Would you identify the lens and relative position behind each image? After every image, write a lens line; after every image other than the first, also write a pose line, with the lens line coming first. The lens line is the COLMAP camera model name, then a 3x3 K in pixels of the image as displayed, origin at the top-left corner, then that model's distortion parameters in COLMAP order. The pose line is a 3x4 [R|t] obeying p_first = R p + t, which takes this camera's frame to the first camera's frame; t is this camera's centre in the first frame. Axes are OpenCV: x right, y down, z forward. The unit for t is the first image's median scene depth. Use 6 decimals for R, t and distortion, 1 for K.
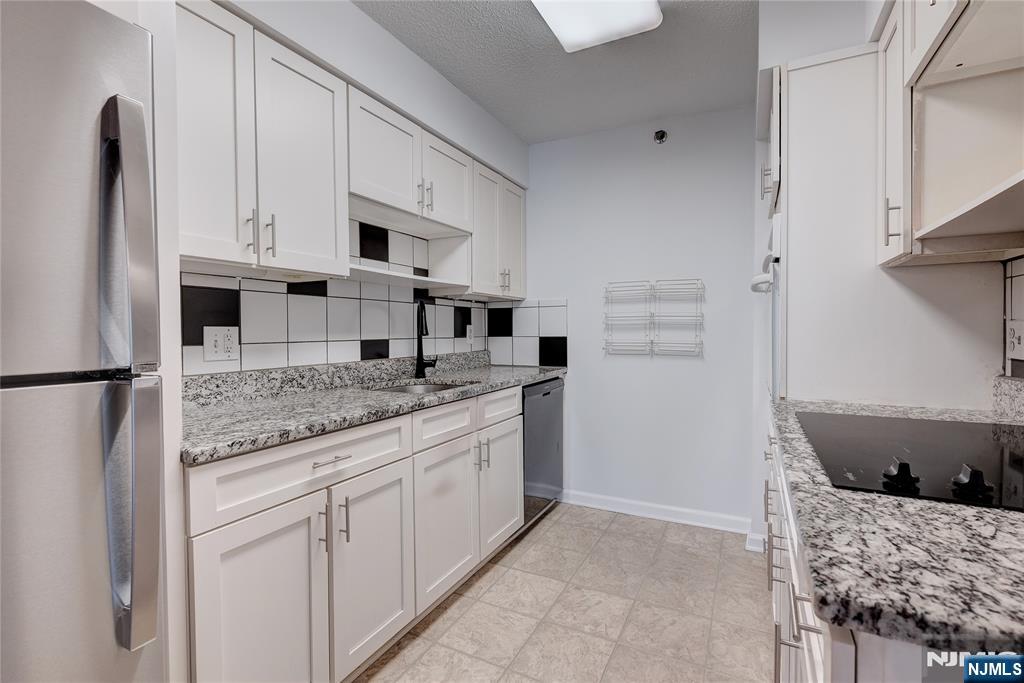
lens RADIAL K [[484.5, 0, 510.9], [0, 484.5, 315.2], [0, 0, 1]] dist [0.000096, -0.000483]
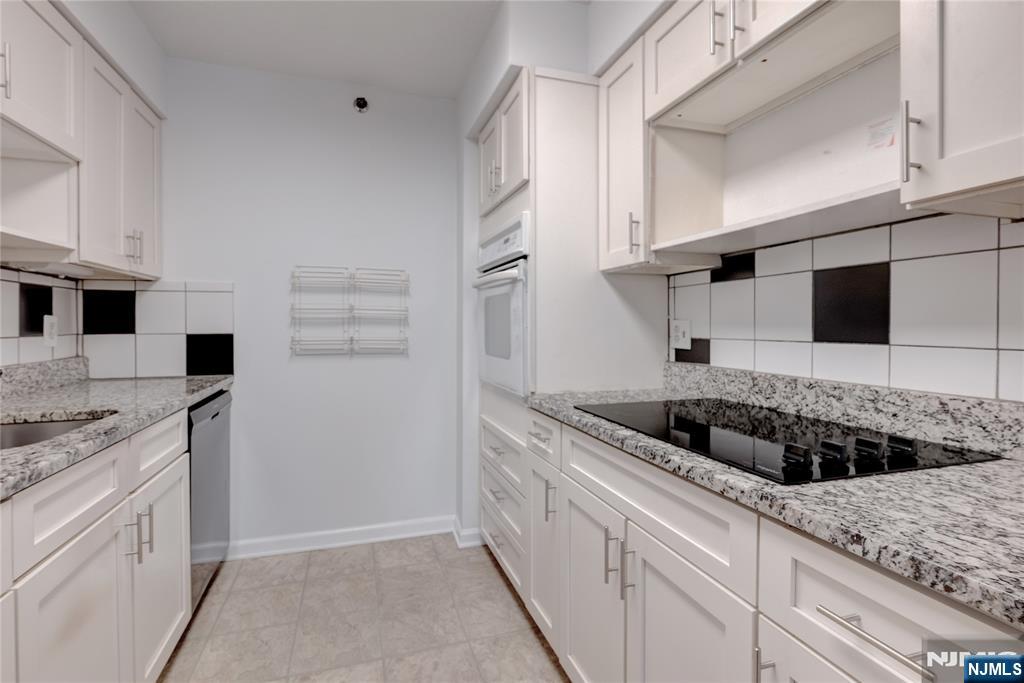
lens RADIAL K [[484.5, 0, 510.9], [0, 484.5, 315.2], [0, 0, 1]] dist [0.000096, -0.000483]
pose [[0.704697, 0.019775, 0.709233, -0.137616], [-0.026528, 0.999647, -0.001514, 0.007316], [-0.709012, -0.017747, 0.704973, 0.221105]]
